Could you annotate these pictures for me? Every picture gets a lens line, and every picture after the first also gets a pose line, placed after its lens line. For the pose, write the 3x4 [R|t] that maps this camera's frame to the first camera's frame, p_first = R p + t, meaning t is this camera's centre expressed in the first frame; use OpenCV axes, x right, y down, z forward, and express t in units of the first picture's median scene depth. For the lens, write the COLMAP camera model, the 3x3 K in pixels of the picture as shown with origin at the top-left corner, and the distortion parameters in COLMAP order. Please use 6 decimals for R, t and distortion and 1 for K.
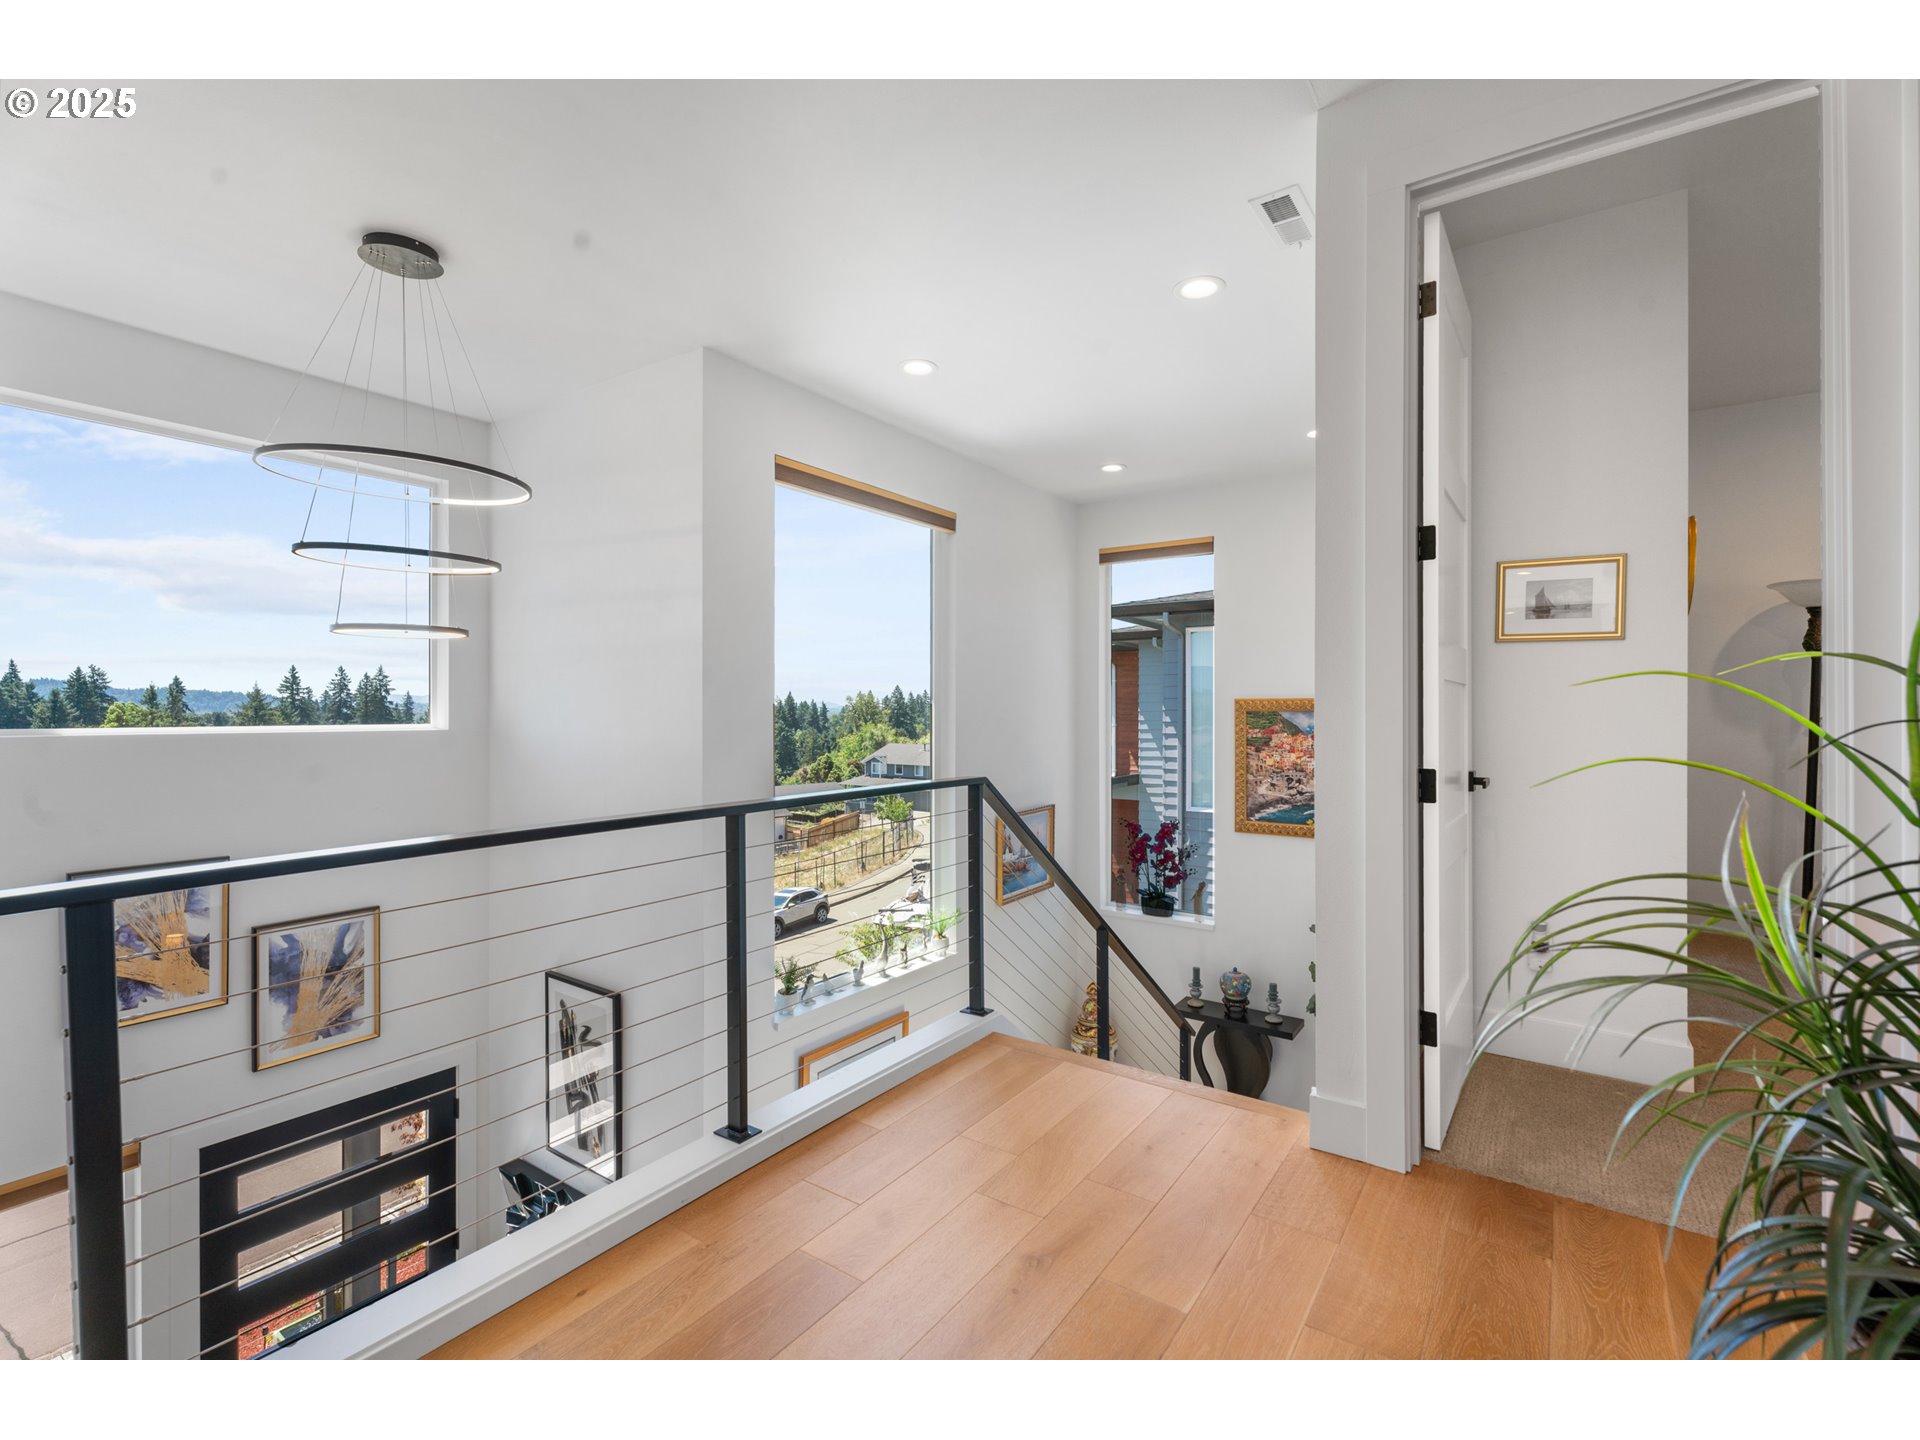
lens RADIAL K [[869.7, 0, 957.2], [0, 869.7, 670.9], [0, 0, 1]] dist [0.001107, 0.000031]
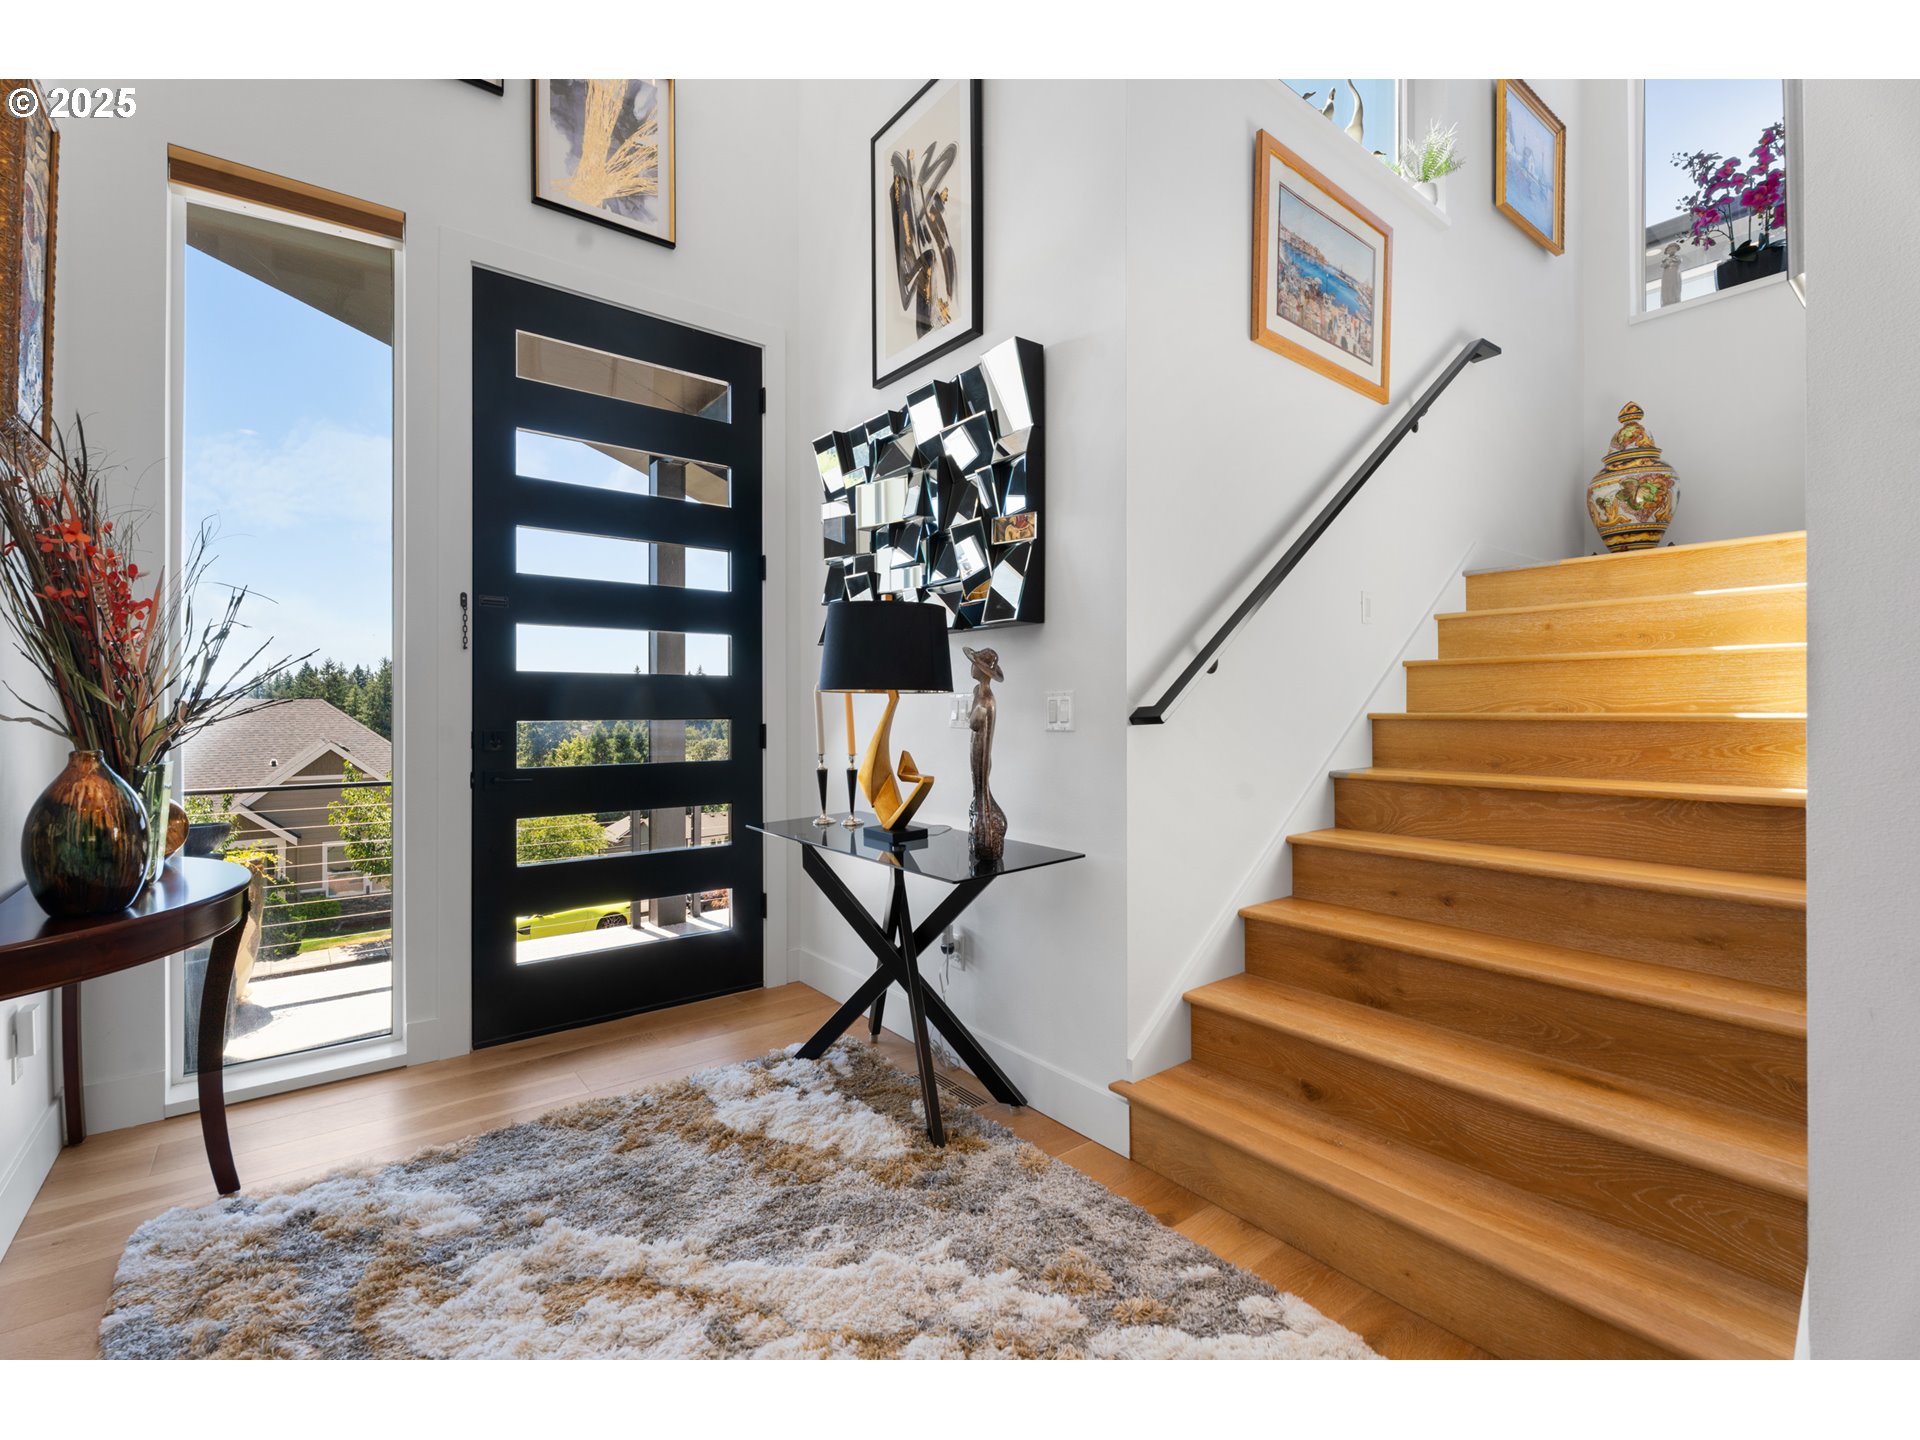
lens RADIAL K [[869.7, 0, 957.2], [0, 869.7, 670.9], [0, 0, 1]] dist [0.001107, 0.000031]
pose [[0.954546, -0.009617, -0.297908, -0.196965], [0.002937, 0.999734, -0.022861, 0.818439], [0.298048, 0.020947, 0.954321, 0.344533]]
